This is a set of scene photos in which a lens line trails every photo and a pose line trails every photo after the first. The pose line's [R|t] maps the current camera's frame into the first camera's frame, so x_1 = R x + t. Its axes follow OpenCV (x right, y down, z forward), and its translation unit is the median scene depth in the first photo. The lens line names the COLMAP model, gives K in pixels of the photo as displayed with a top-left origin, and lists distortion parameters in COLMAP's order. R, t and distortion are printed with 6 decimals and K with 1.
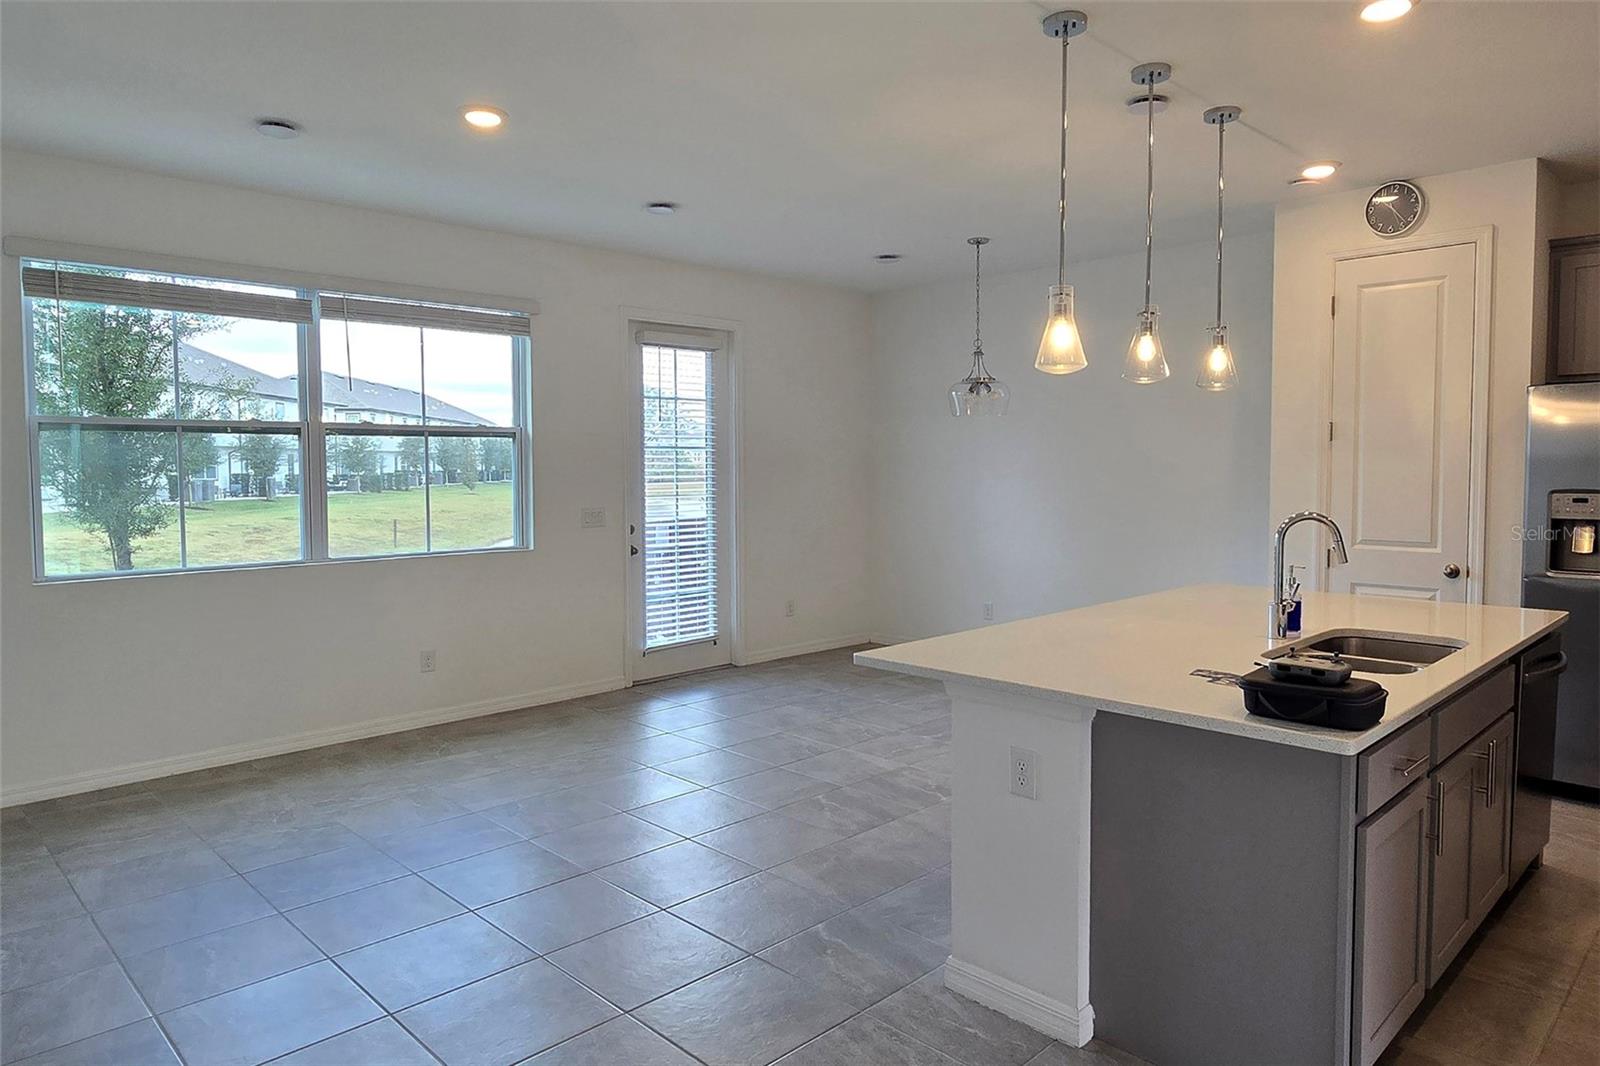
lens RADIAL K [[948.0, 0, 799.1], [0, 948.0, 512.5], [0, 0, 1]] dist [-0.001916, -0.000412]
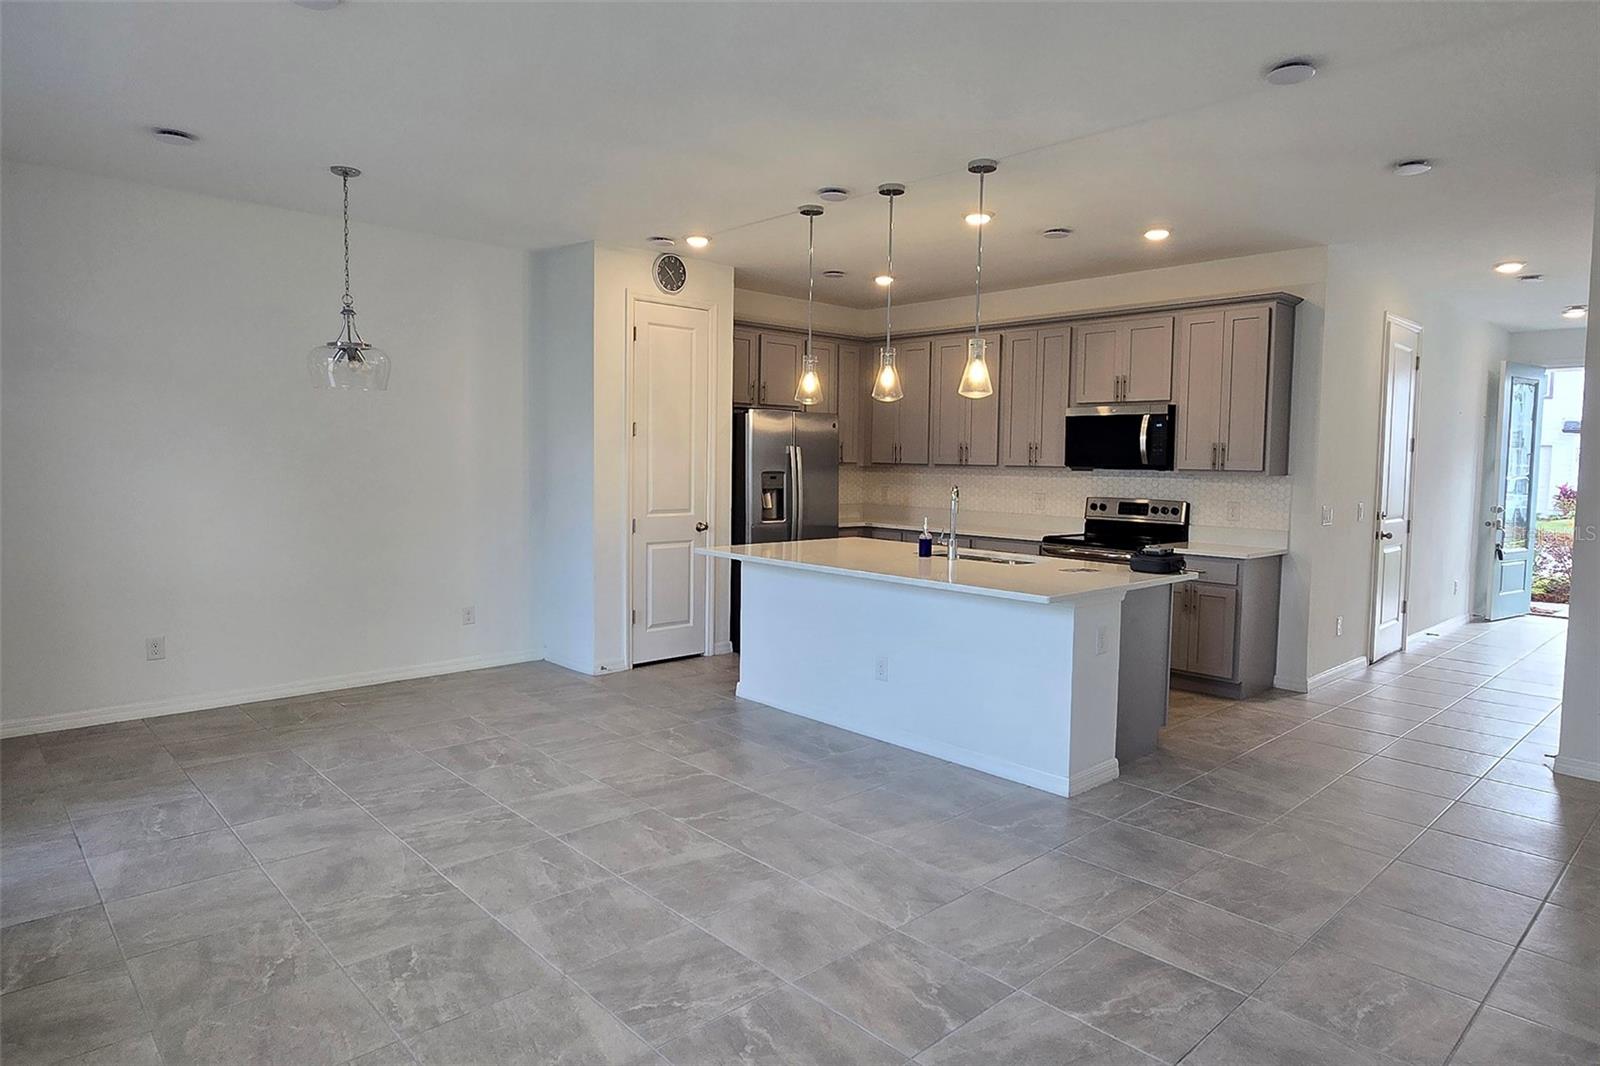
lens RADIAL K [[907.4, 0, 800.0], [0, 907.4, 533.0], [0, 0, 1]] dist [-0.004377, -0.000732]
pose [[0.074508, -0.079506, 0.994046, -0.722970], [0.035912, 0.996384, 0.077001, -0.033497], [-0.996574, 0.029961, 0.077094, 0.718659]]
